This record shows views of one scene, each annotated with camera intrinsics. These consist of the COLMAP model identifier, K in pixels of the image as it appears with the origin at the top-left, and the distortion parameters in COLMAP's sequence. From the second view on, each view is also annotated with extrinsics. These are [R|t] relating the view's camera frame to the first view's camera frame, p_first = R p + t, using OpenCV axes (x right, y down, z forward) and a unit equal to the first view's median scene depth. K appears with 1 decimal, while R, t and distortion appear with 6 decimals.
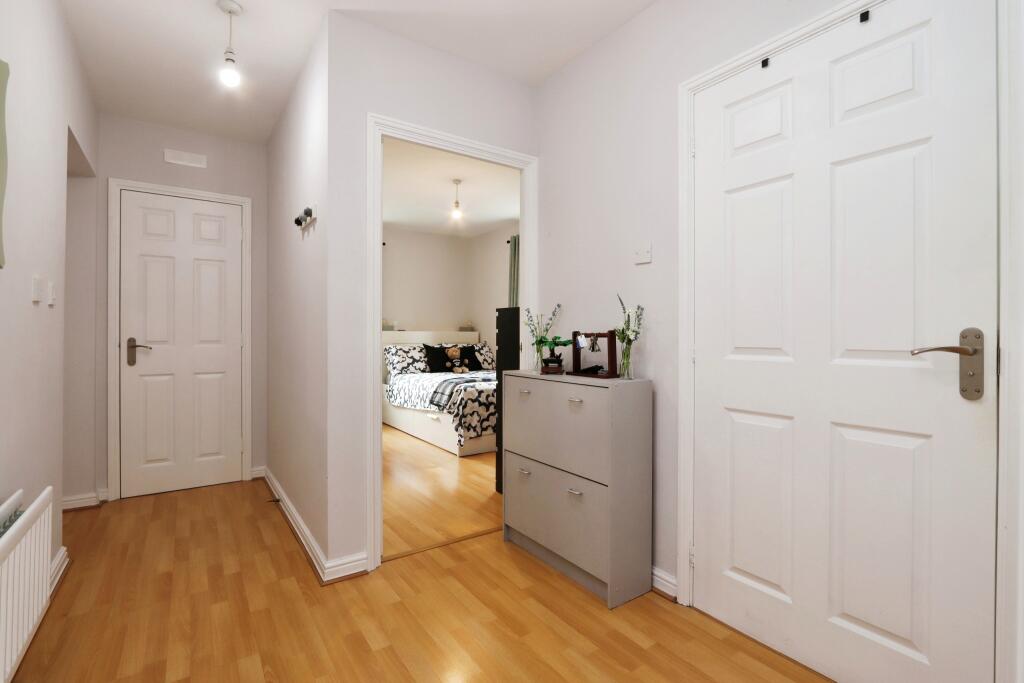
lens RADIAL K [[474.9, 0, 508.2], [0, 474.9, 340.7], [0, 0, 1]] dist [-0.002196, -0.000466]
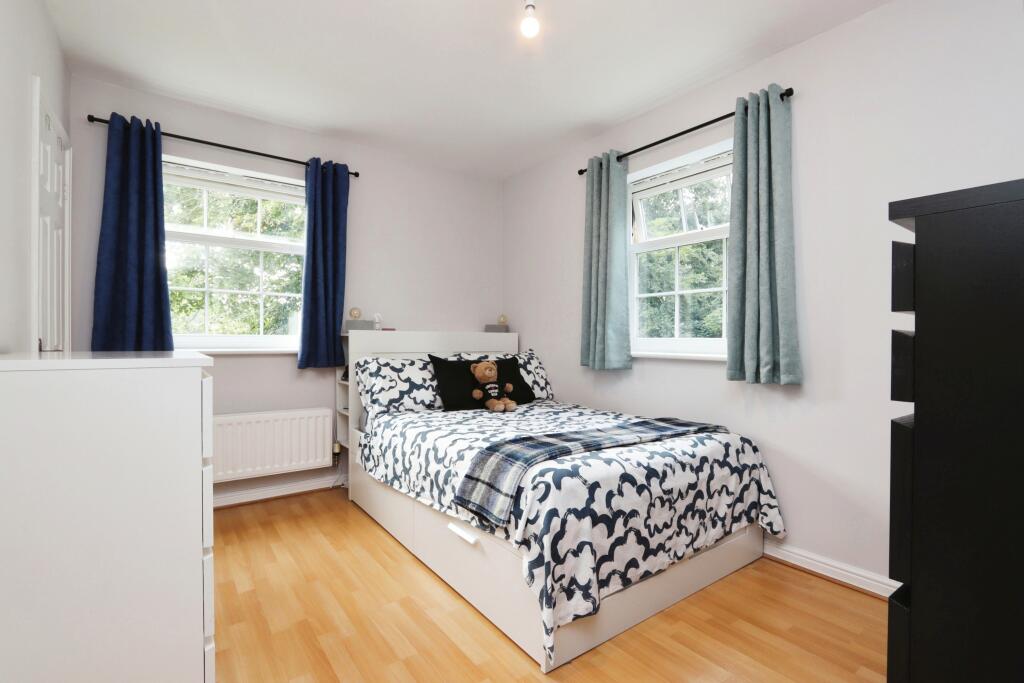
lens RADIAL K [[474.9, 0, 508.2], [0, 474.9, 340.7], [0, 0, 1]] dist [-0.002196, -0.000466]
pose [[0.999639, 0.003276, 0.026669, -0.107918], [-0.003129, 0.999980, -0.005520, -0.006848], [-0.026686, 0.005434, 0.999629, 0.478340]]
